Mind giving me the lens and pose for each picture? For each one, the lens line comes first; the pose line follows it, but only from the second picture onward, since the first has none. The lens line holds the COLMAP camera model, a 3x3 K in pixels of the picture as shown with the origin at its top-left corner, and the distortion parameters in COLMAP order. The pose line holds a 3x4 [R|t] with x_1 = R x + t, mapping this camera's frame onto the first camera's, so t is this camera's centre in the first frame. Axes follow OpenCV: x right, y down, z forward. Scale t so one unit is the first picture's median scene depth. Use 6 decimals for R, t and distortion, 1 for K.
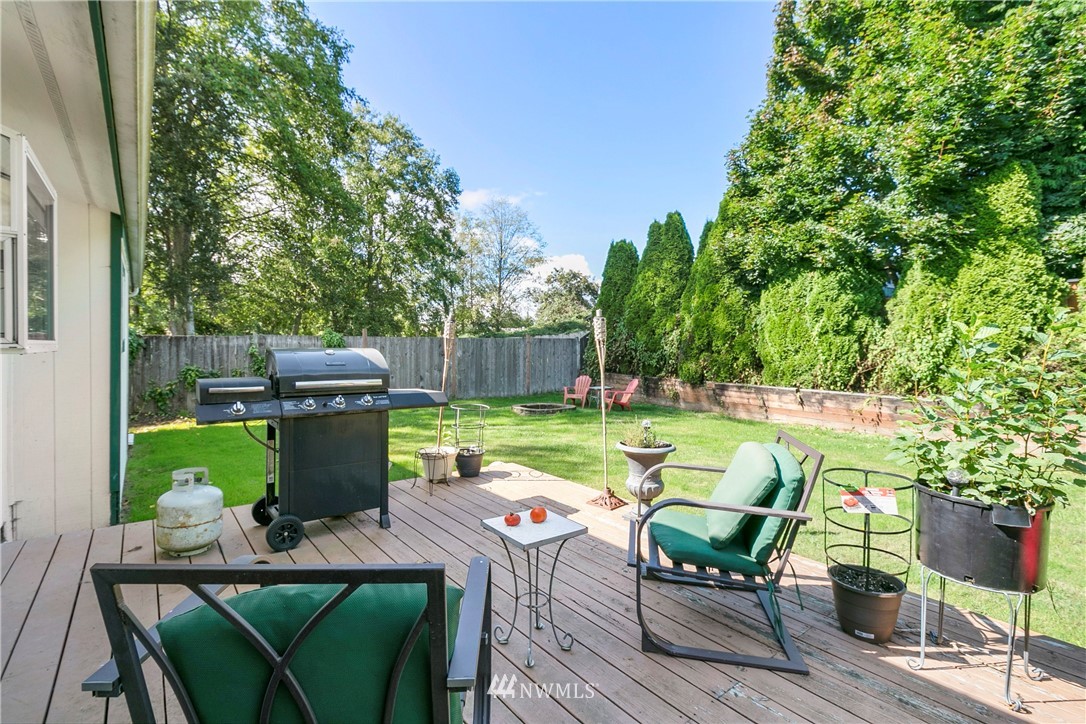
lens RADIAL K [[503.7, 0, 550.4], [0, 503.7, 357.9], [0, 0, 1]] dist [0.002979, 0.000405]
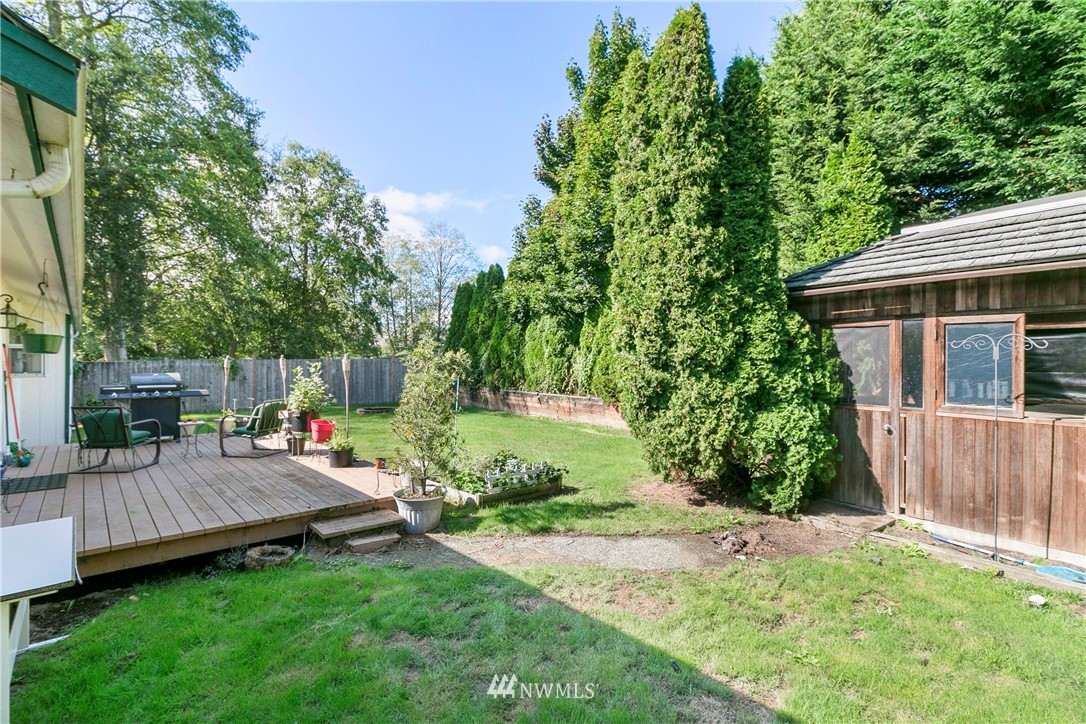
lens RADIAL K [[503.7, 0, 534.7], [0, 503.7, 364.6], [0, 0, 1]] dist [0.002979, 0.000405]
pose [[0.998737, -0.010674, 0.049089, 0.353497], [0.011393, 0.999832, -0.014389, -0.001068], [-0.048927, 0.014930, 0.998691, -0.430688]]
